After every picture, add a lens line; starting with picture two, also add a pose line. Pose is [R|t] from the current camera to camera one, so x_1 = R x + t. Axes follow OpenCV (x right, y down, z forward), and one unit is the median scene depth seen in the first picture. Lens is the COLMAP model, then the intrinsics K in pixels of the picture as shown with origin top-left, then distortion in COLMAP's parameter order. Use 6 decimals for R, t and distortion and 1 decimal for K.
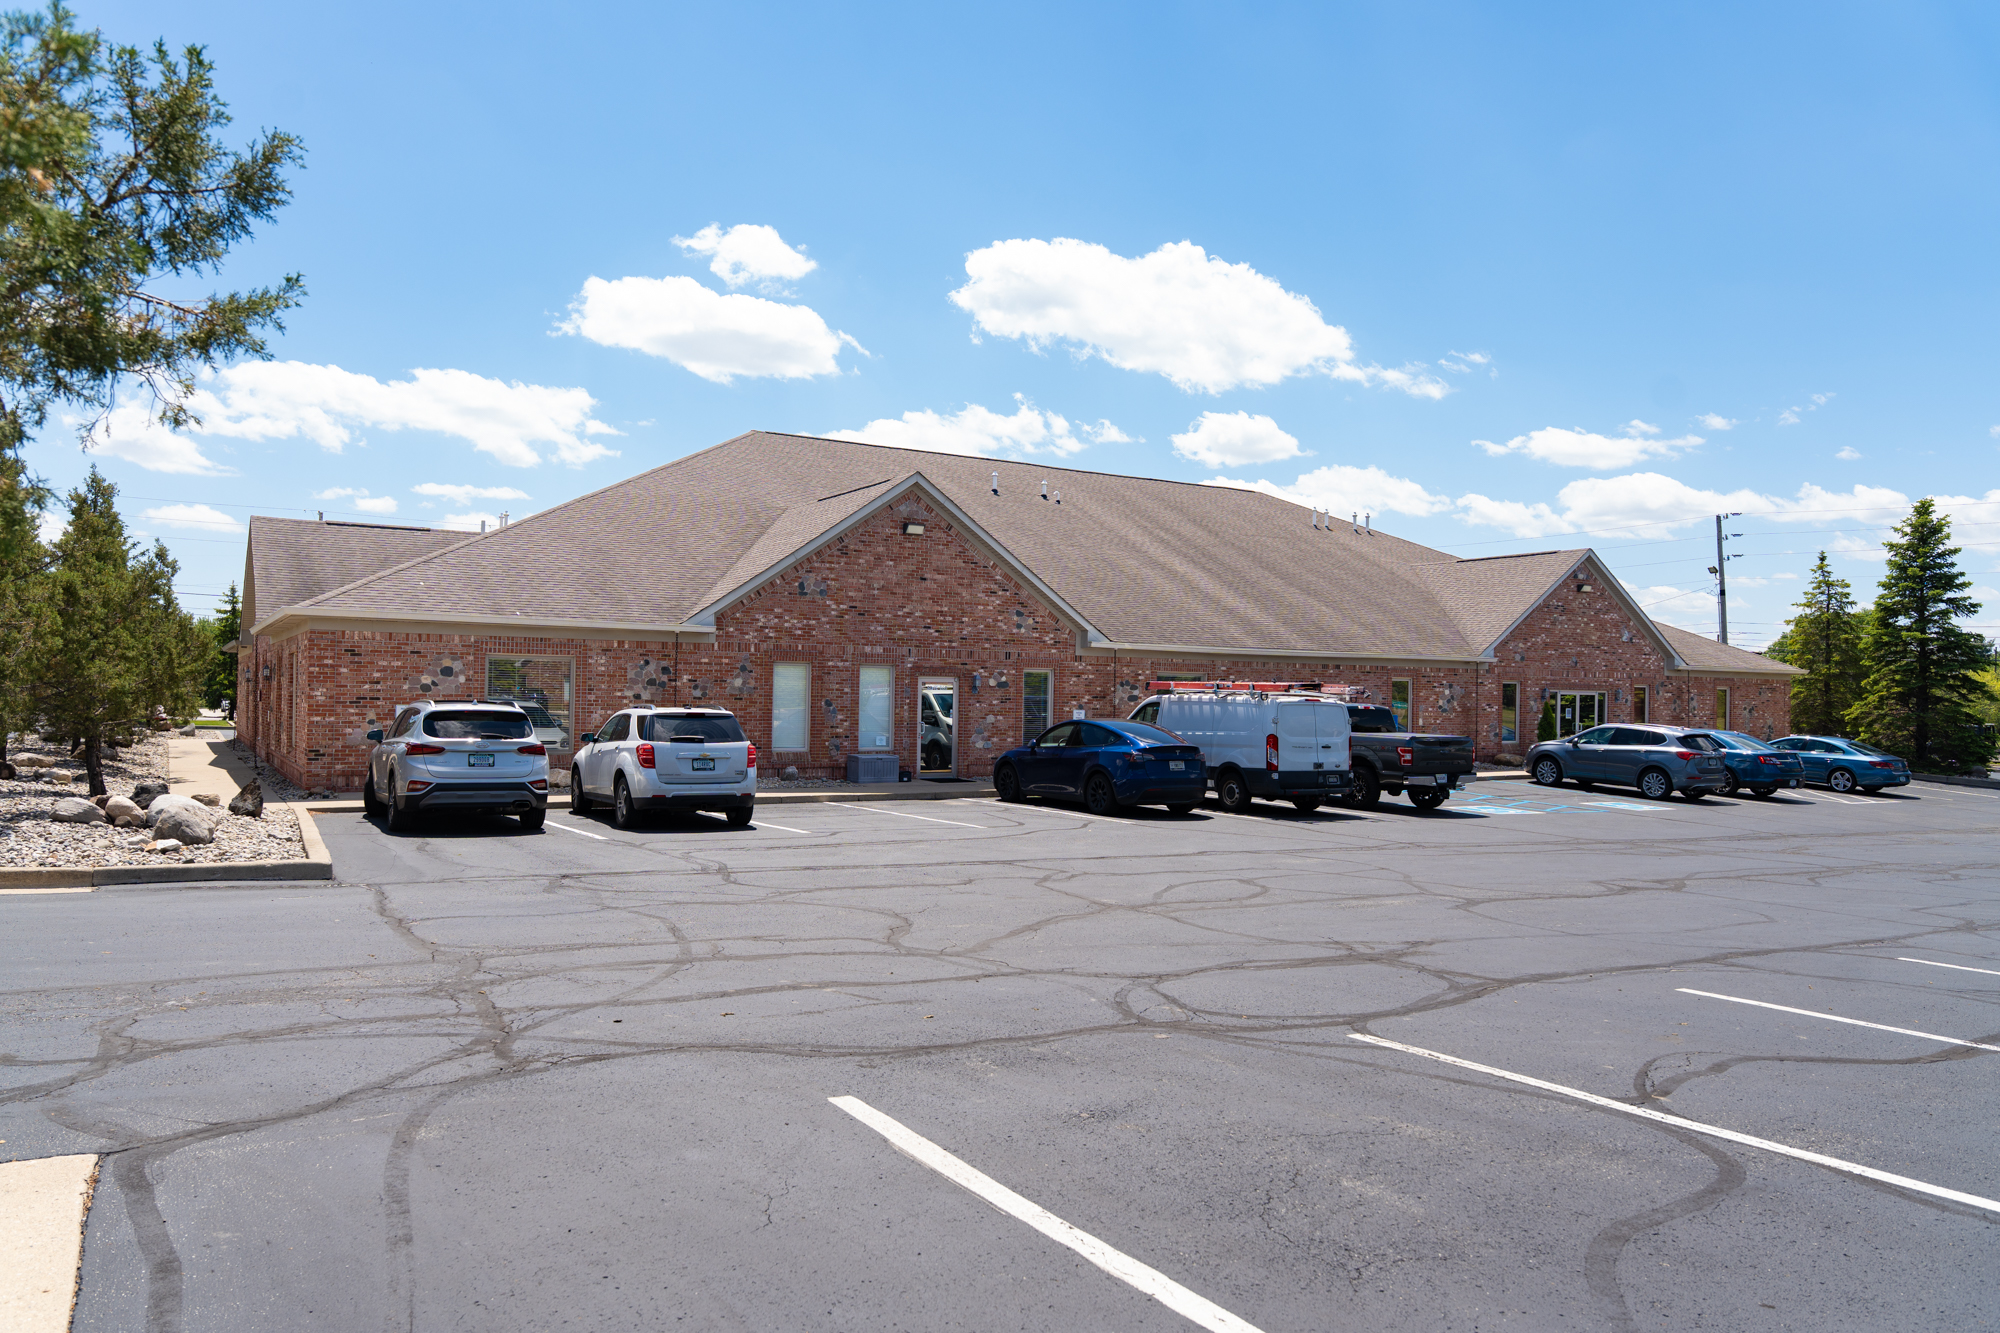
lens RADIAL K [[1388.1, 0, 1000.0], [0, 1388.1, 666.5], [0, 0, 1]] dist [0.007532, -0.000526]
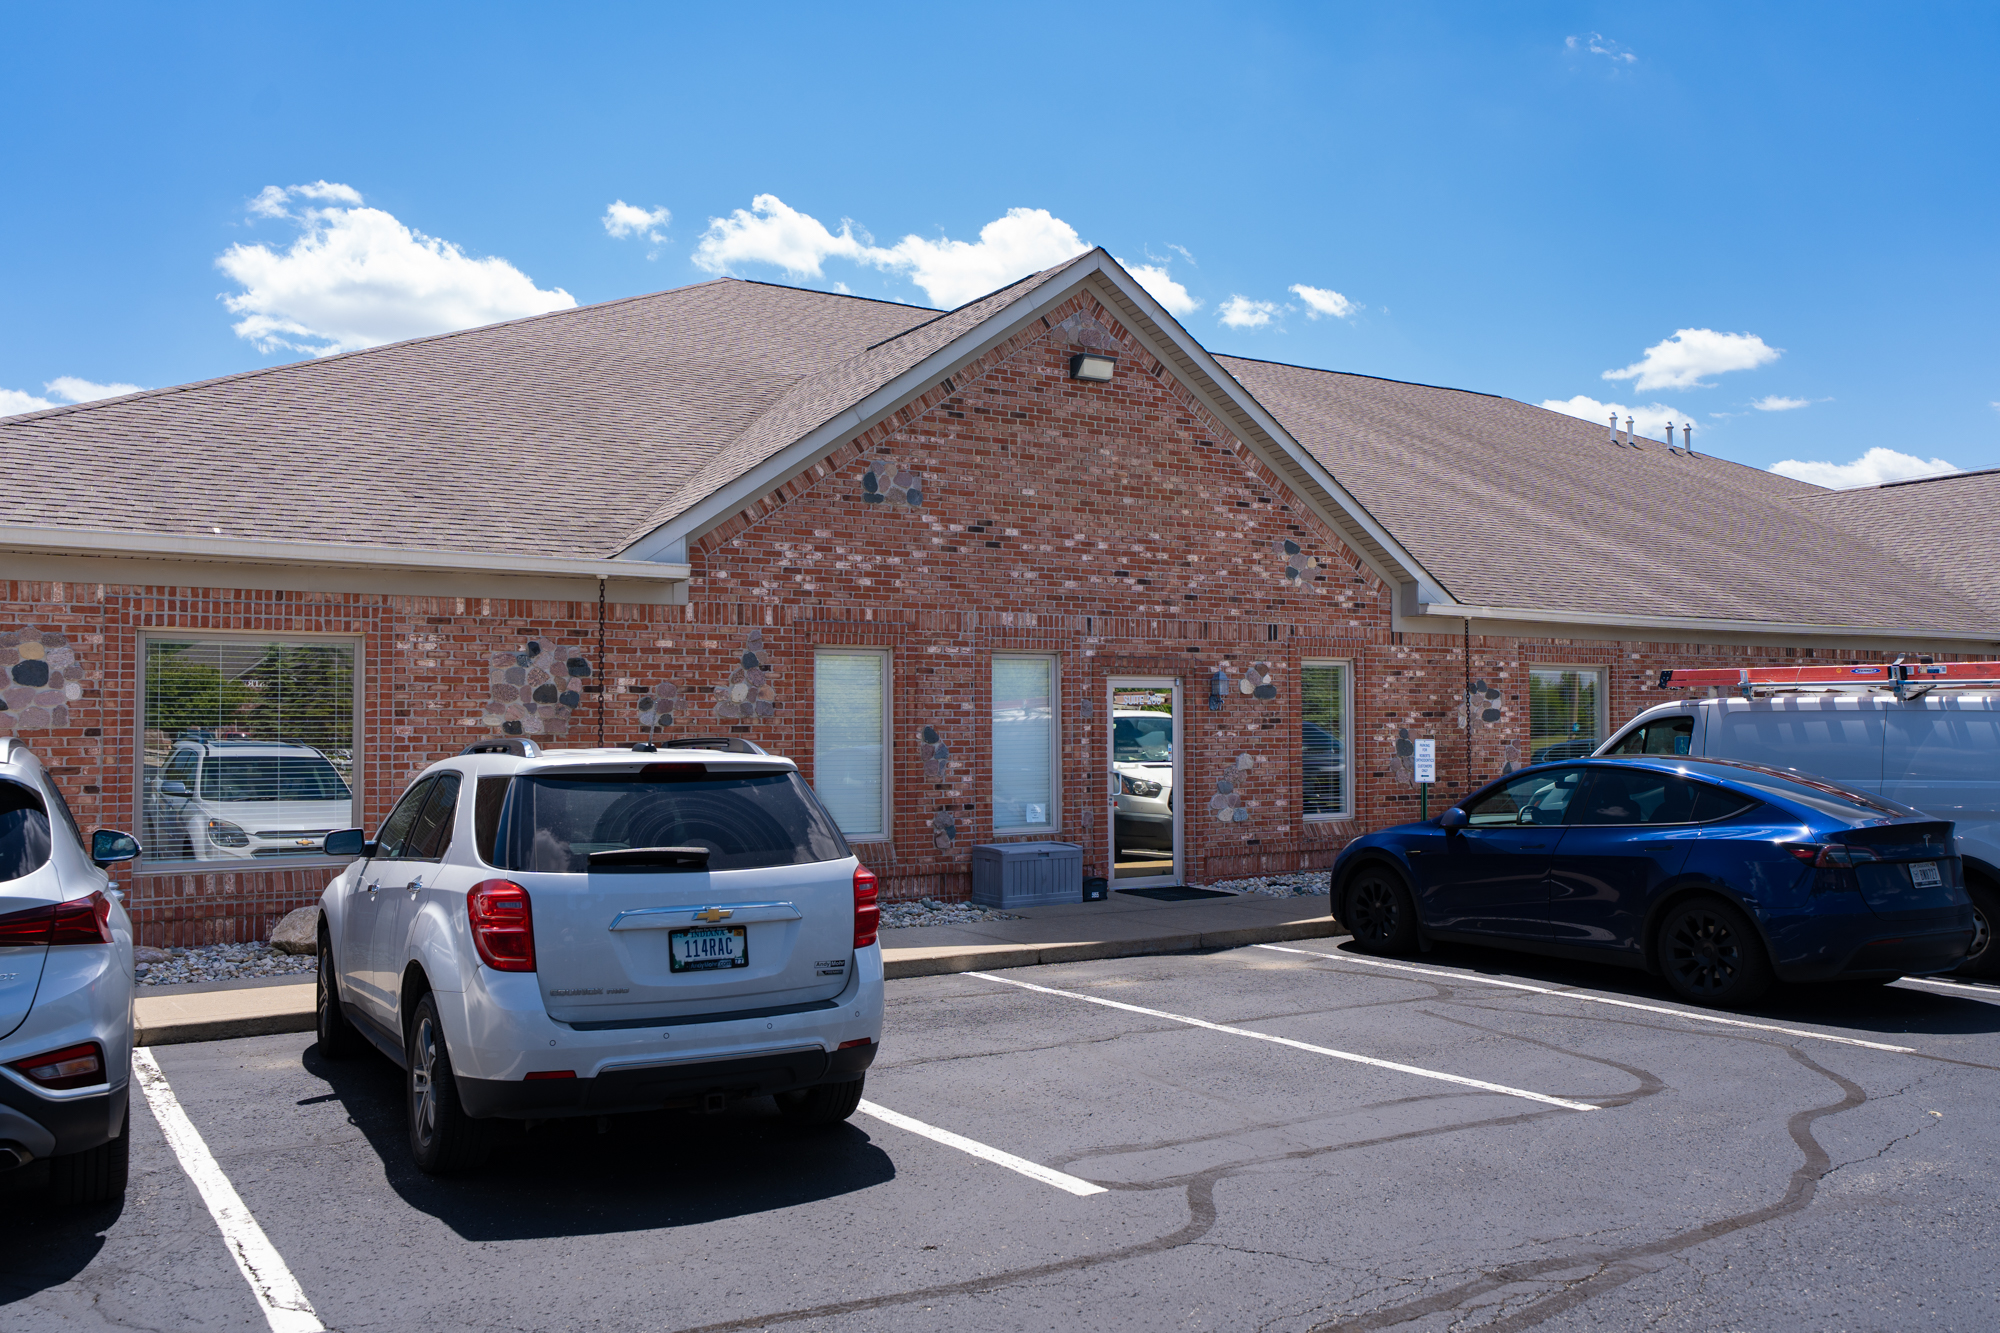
lens RADIAL K [[1687.4, 0, 1000.0], [0, 1687.4, 666.5], [0, 0, 1]] dist [-0.009015, 0.015963]
pose [[0.999768, -0.020885, 0.005282, -0.103037], [0.020975, 0.999626, -0.017567, 0.013886], [-0.004913, 0.017674, 0.999832, 0.436670]]
